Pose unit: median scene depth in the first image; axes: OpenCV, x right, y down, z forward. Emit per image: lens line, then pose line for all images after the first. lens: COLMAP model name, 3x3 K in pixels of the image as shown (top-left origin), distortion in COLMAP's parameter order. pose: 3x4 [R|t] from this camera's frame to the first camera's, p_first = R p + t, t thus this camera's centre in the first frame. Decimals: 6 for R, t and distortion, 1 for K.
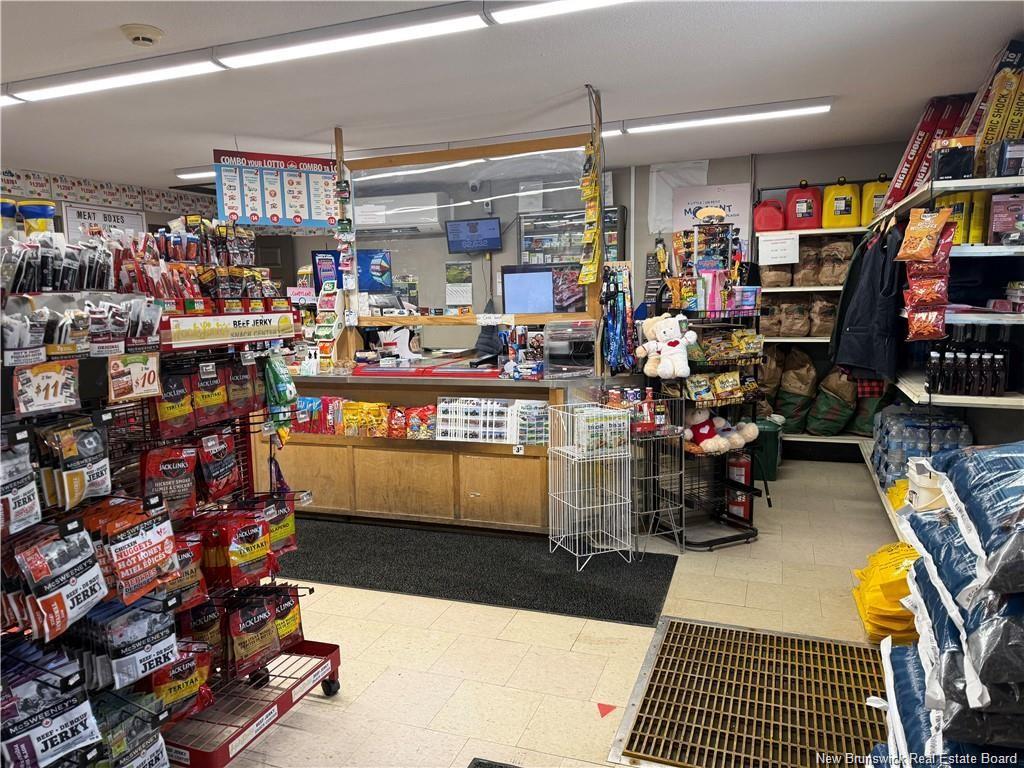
lens RADIAL K [[725.3, 0, 512.0], [0, 725.3, 384.0], [0, 0, 1]] dist [0.088158, -0.082570]
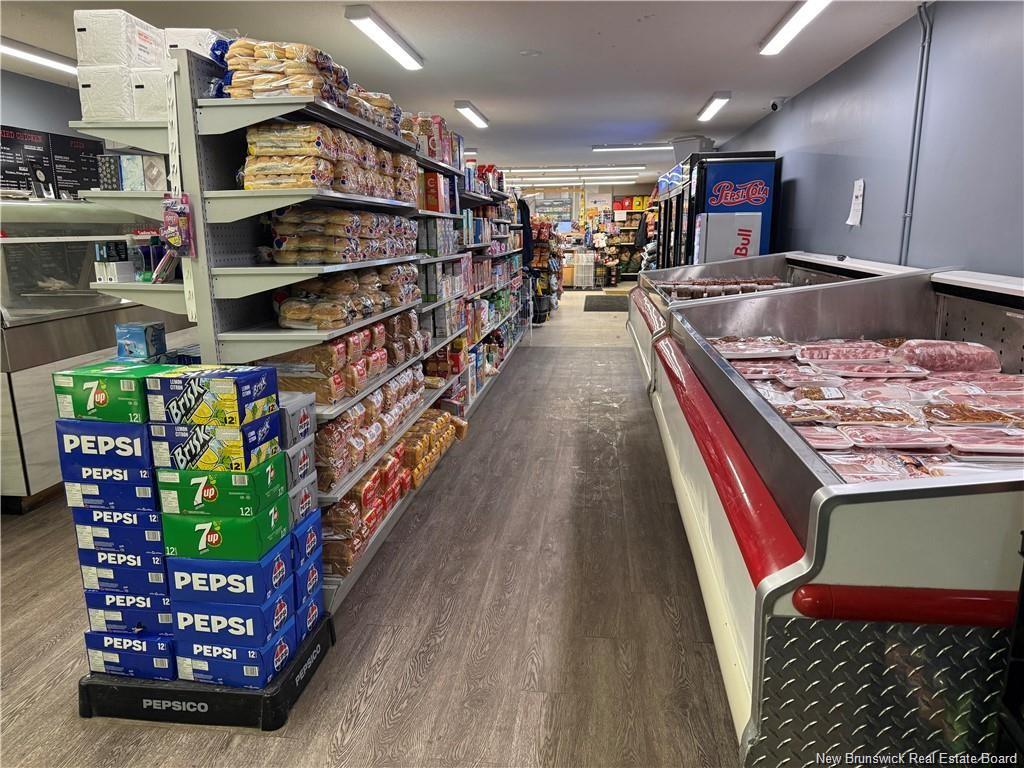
lens RADIAL K [[725.3, 0, 512.0], [0, 725.3, 384.0], [0, 0, 1]] dist [0.088158, -0.082570]
pose [[0.970227, -0.029408, 0.240404, -1.281616], [0.009404, 0.996427, 0.083938, 0.405008], [-0.242014, -0.079179, 0.967037, -2.944912]]
